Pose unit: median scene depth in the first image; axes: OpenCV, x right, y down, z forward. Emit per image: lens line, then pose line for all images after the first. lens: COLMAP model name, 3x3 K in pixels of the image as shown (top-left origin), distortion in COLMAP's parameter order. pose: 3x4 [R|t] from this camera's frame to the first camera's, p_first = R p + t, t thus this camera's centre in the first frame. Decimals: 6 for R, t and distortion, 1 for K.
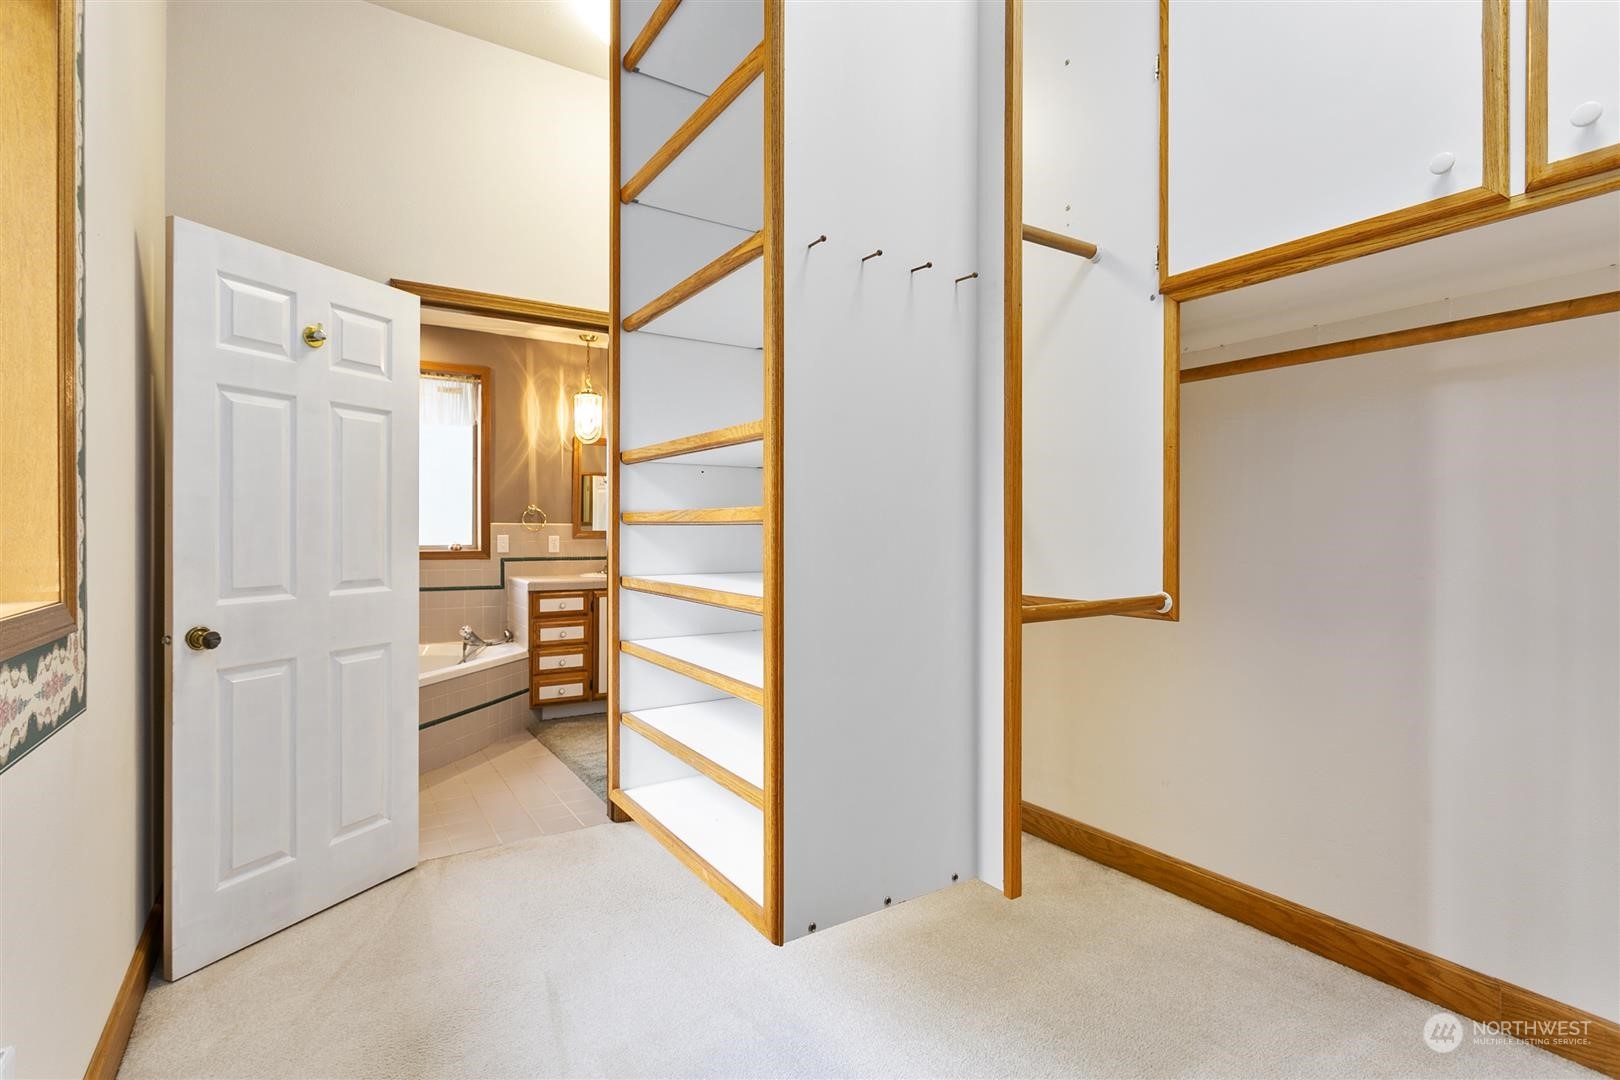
lens RADIAL K [[797.7, 0, 805.9], [0, 797.7, 534.5], [0, 0, 1]] dist [0.001570, 0.000298]
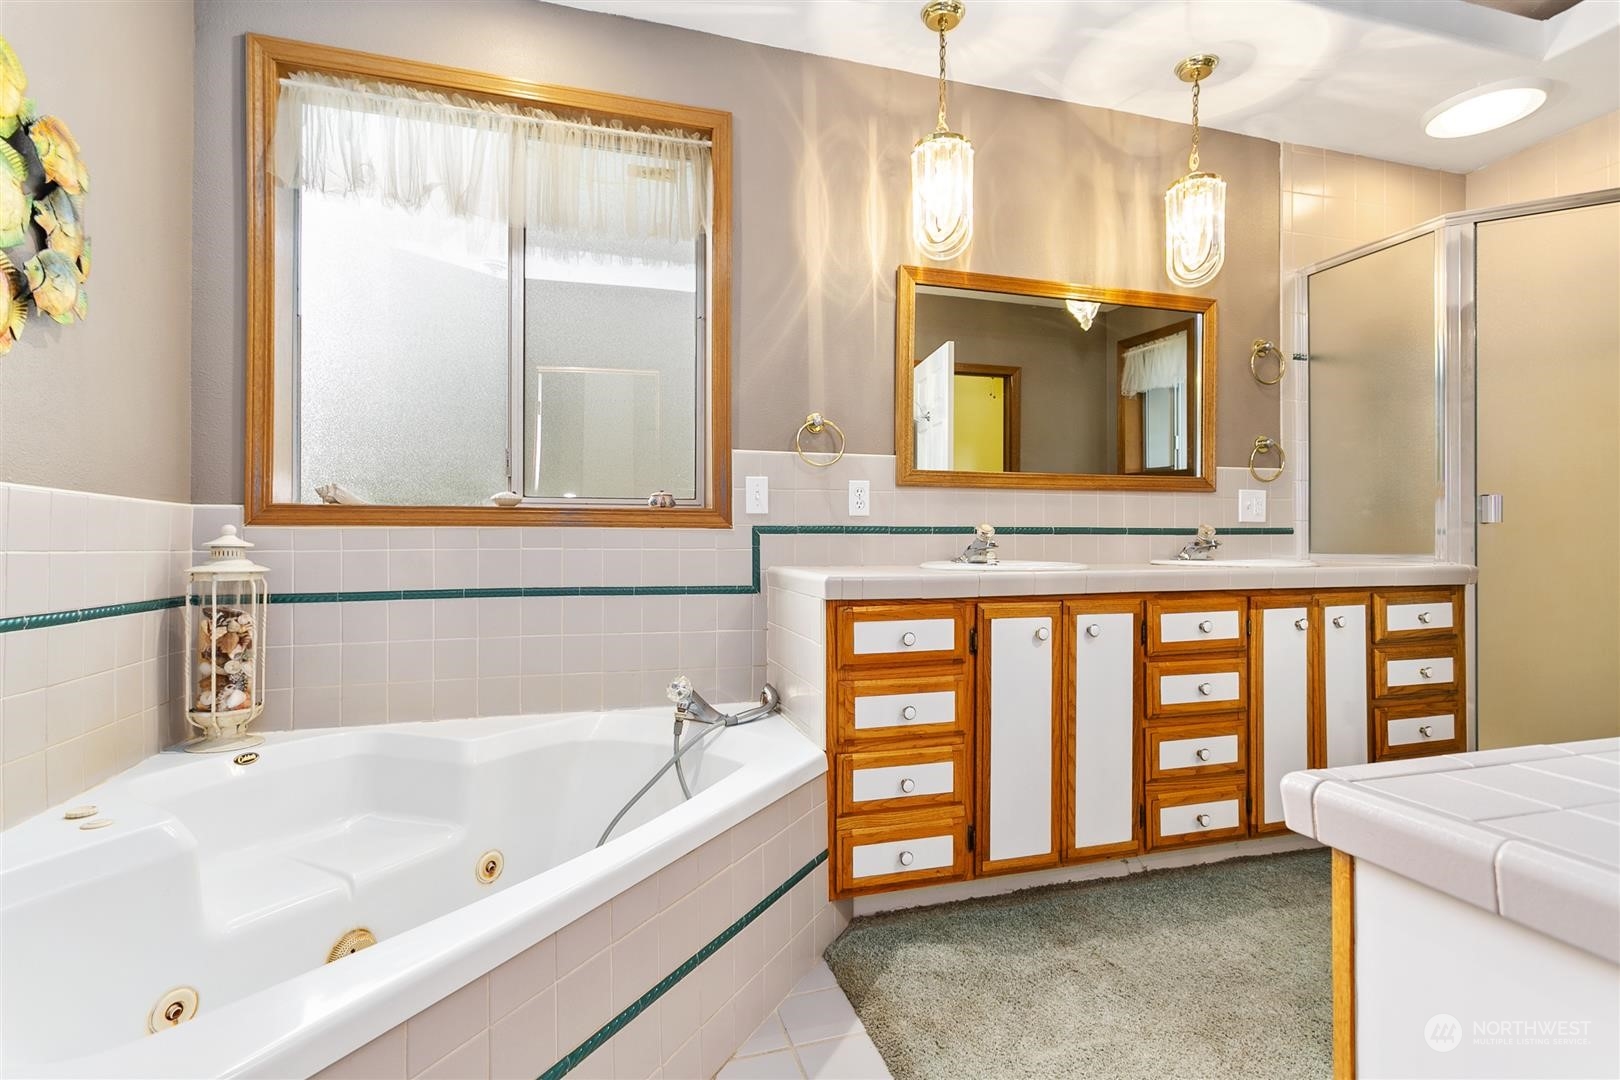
lens RADIAL K [[797.7, 0, 803.6], [0, 797.7, 538.3], [0, 0, 1]] dist [0.001570, 0.000298]
pose [[0.962431, -0.002607, -0.271516, -0.241843], [0.002085, 0.999995, -0.002211, 0.039697], [0.271520, 0.001562, 0.962432, 0.596125]]
